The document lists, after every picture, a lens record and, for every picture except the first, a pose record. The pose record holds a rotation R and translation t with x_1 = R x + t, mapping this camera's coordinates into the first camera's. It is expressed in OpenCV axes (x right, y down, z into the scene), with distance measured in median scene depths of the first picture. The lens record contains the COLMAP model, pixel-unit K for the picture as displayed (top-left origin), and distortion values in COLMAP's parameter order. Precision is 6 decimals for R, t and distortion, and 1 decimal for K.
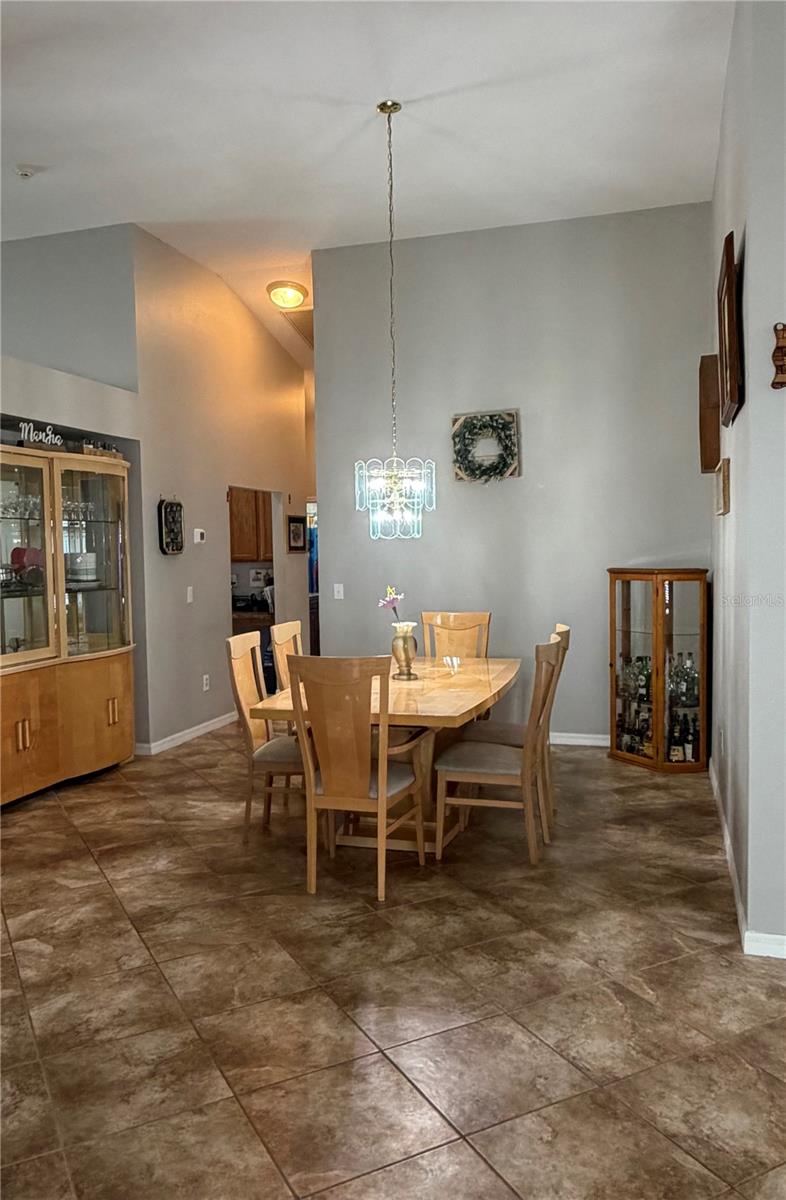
lens RADIAL K [[915.7, 0, 363.4], [0, 915.7, 596.5], [0, 0, 1]] dist [0.024377, -0.012589]
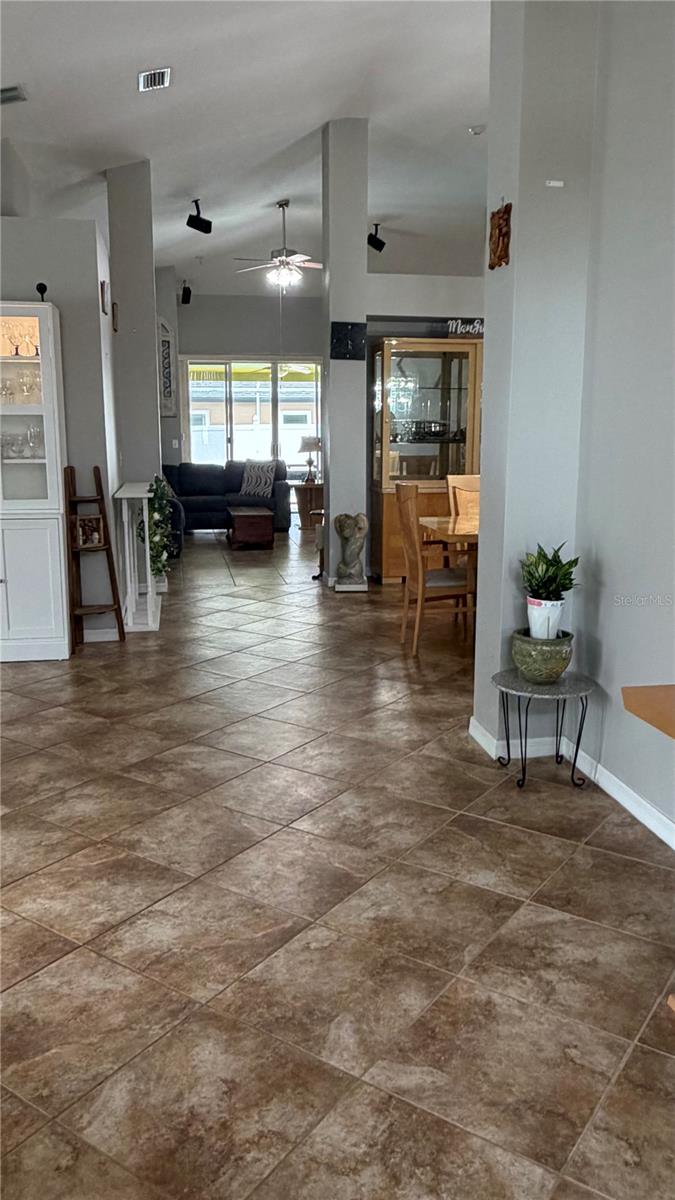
lens RADIAL K [[936.9, 0, 345.9], [0, 936.9, 576.6], [0, 0, 1]] dist [0.058285, -0.056524]
pose [[0.473212, 0.159844, -0.866326, 0.980539], [-0.057952, 0.986919, 0.150439, -0.005942], [0.879040, -0.020984, 0.476286, 0.160380]]
